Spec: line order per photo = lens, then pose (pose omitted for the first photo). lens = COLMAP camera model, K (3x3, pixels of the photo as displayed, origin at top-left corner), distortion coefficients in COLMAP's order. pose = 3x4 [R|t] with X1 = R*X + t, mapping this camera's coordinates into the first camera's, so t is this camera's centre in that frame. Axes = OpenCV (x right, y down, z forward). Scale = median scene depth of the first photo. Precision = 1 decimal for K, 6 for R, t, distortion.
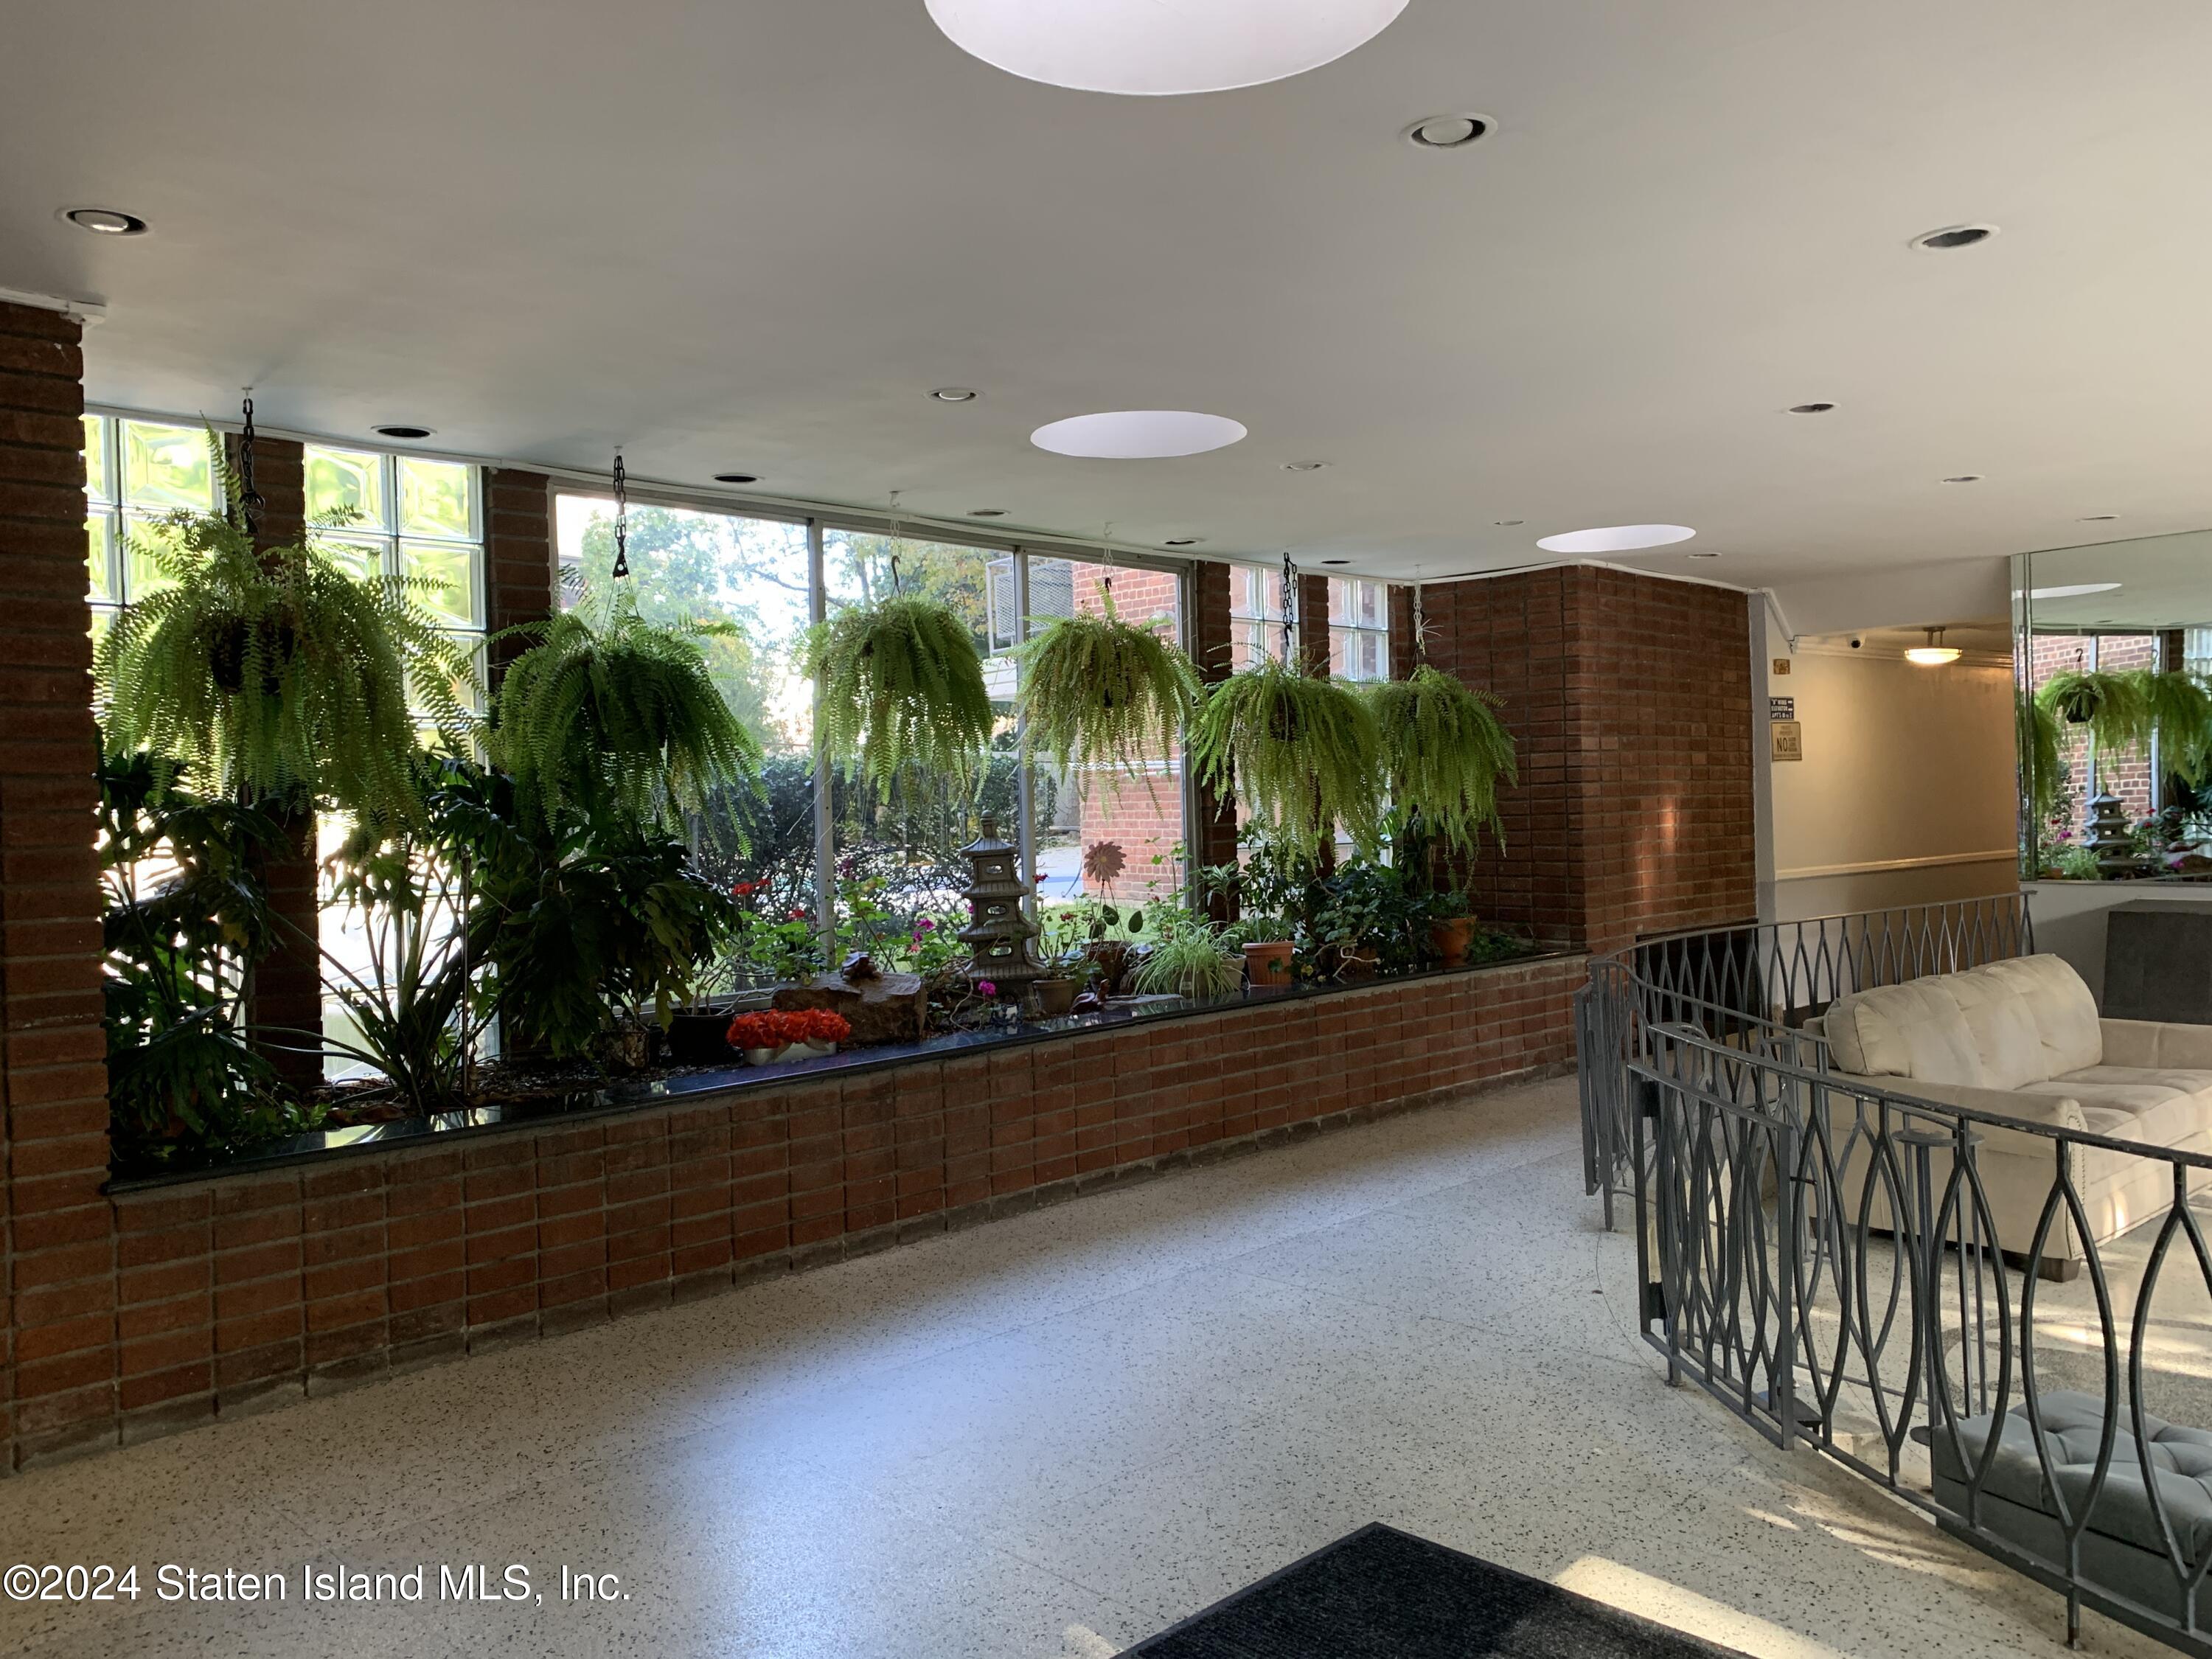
lens RADIAL K [[1685.0, 0, 1117.6], [0, 1685.0, 836.5], [0, 0, 1]] dist [0.028858, -0.000932]
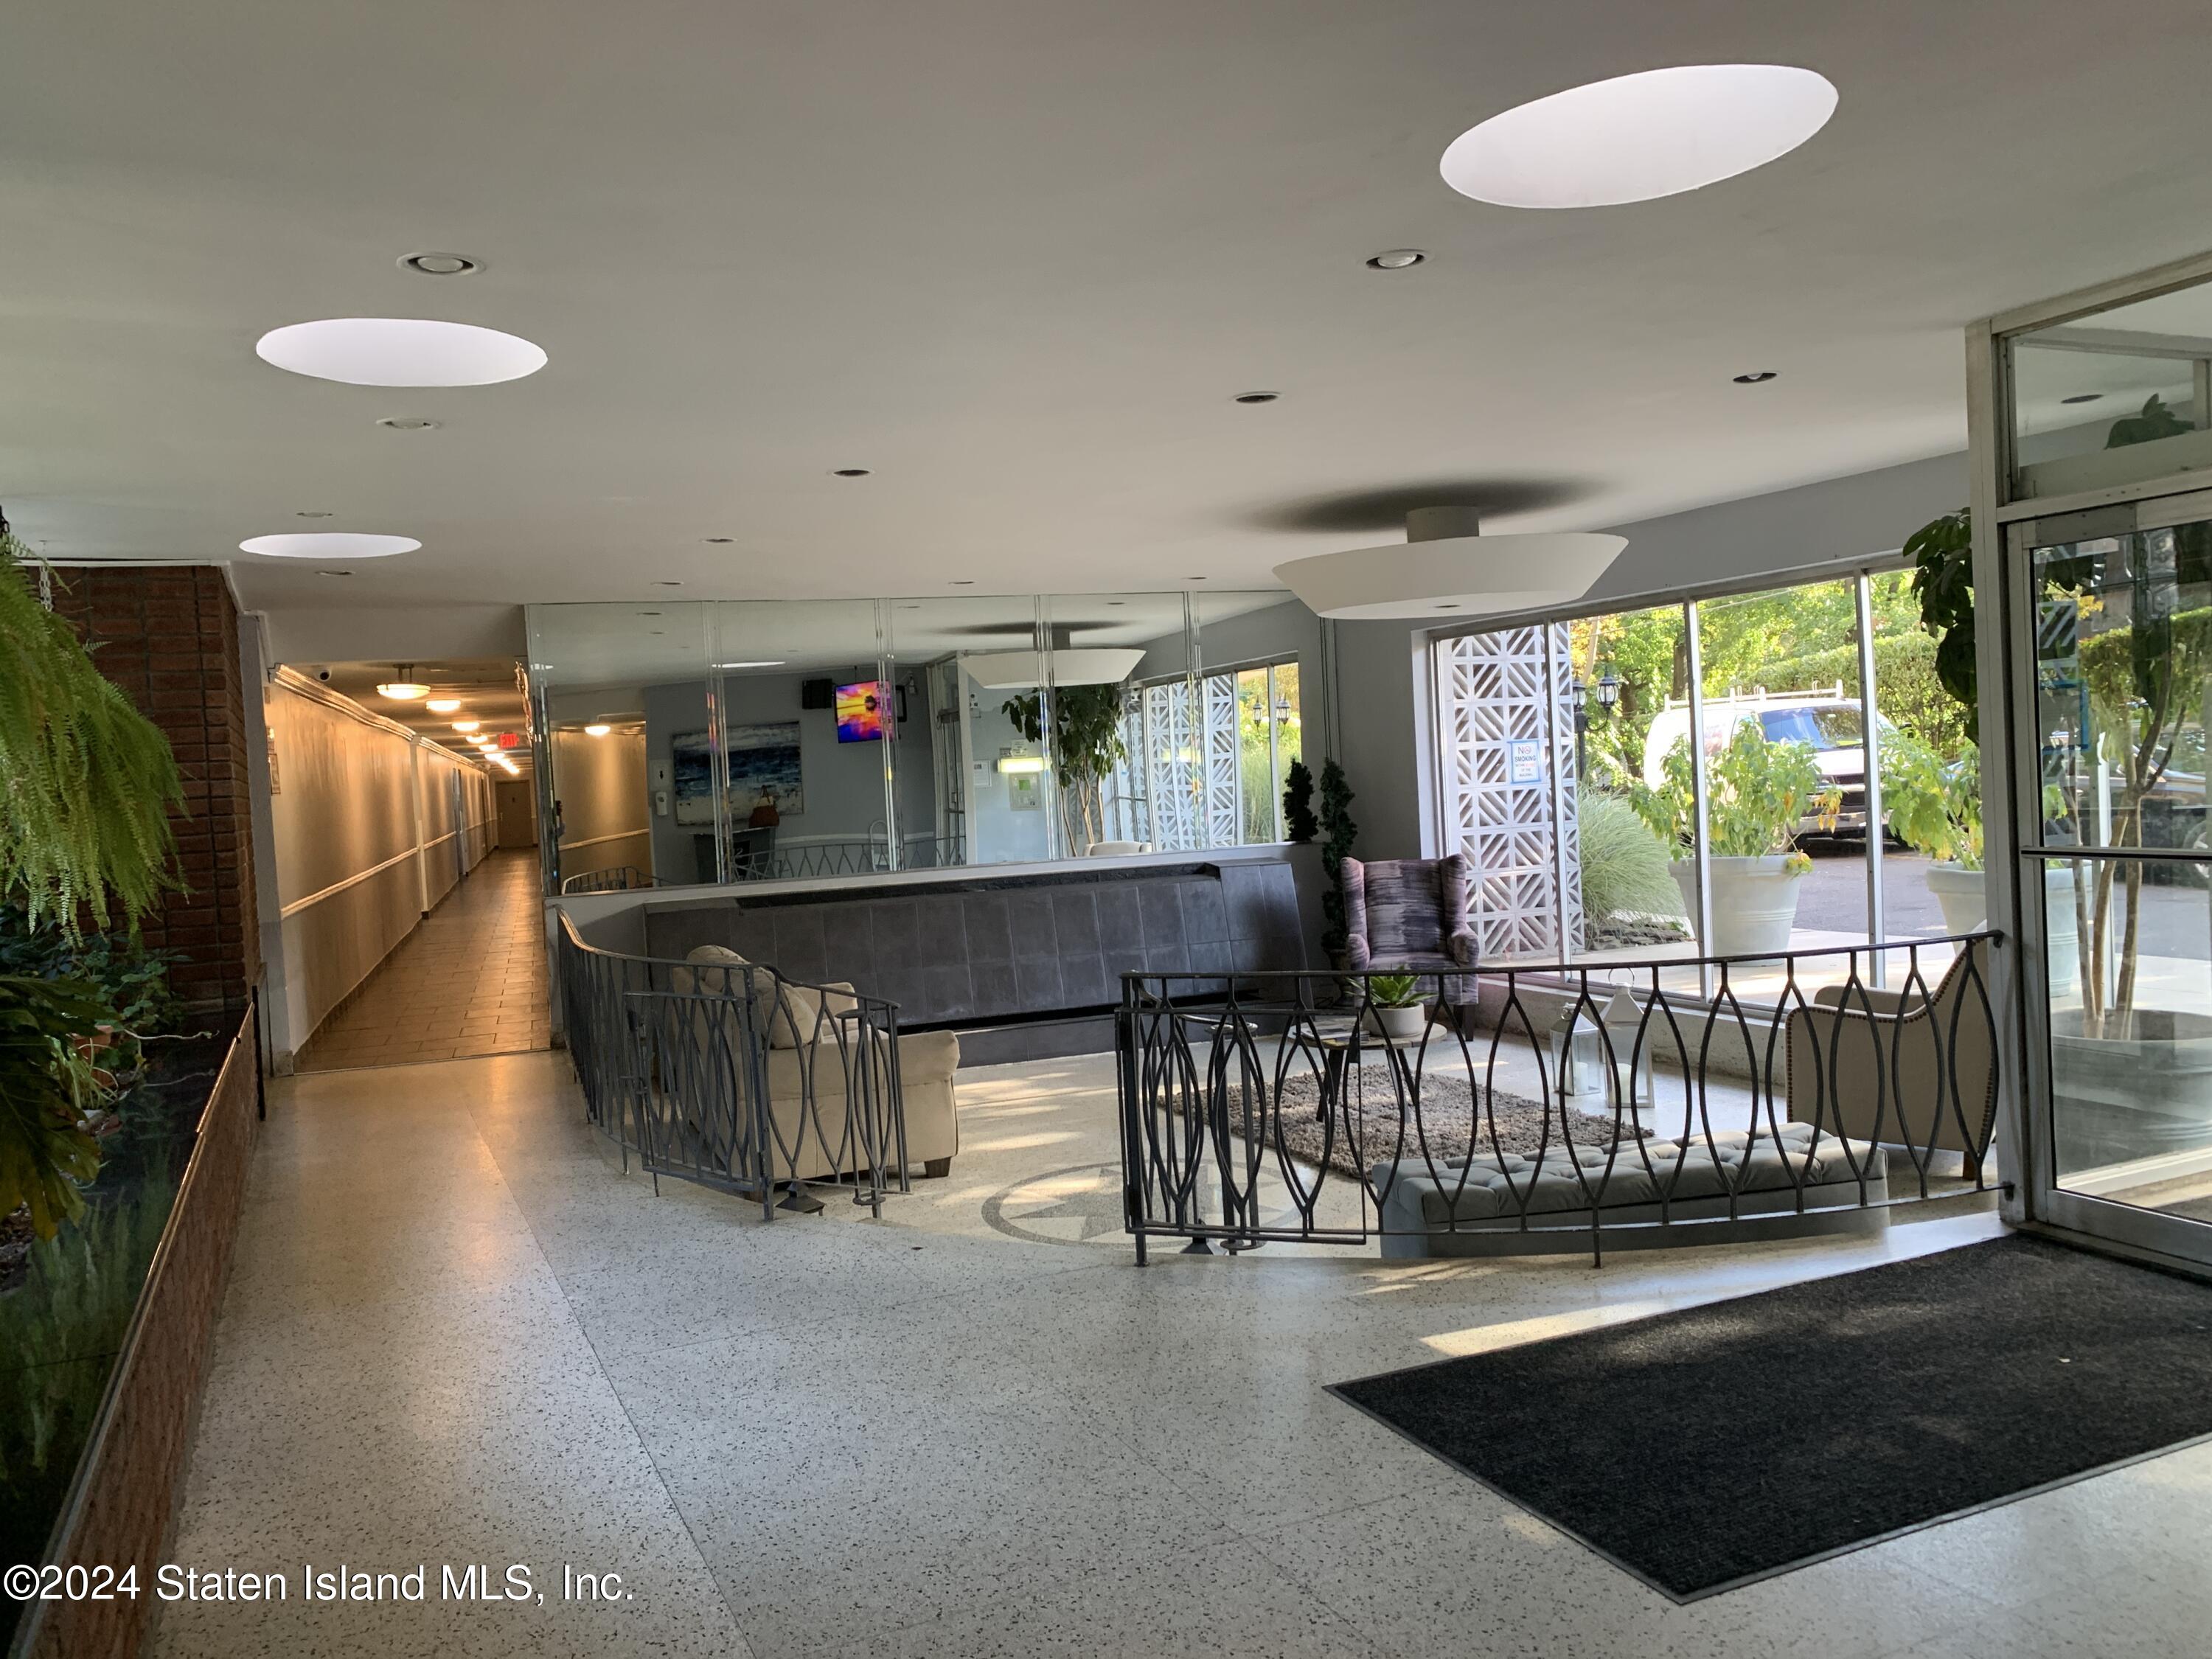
lens RADIAL K [[1685.0, 0, 1106.8], [0, 1685.0, 820.9], [0, 0, 1]] dist [0.028858, -0.000932]
pose [[0.368956, -0.023388, 0.929152, -0.732136], [0.063110, 0.998007, 0.000061, -0.000804], [-0.927302, 0.058617, 0.369697, 0.498145]]
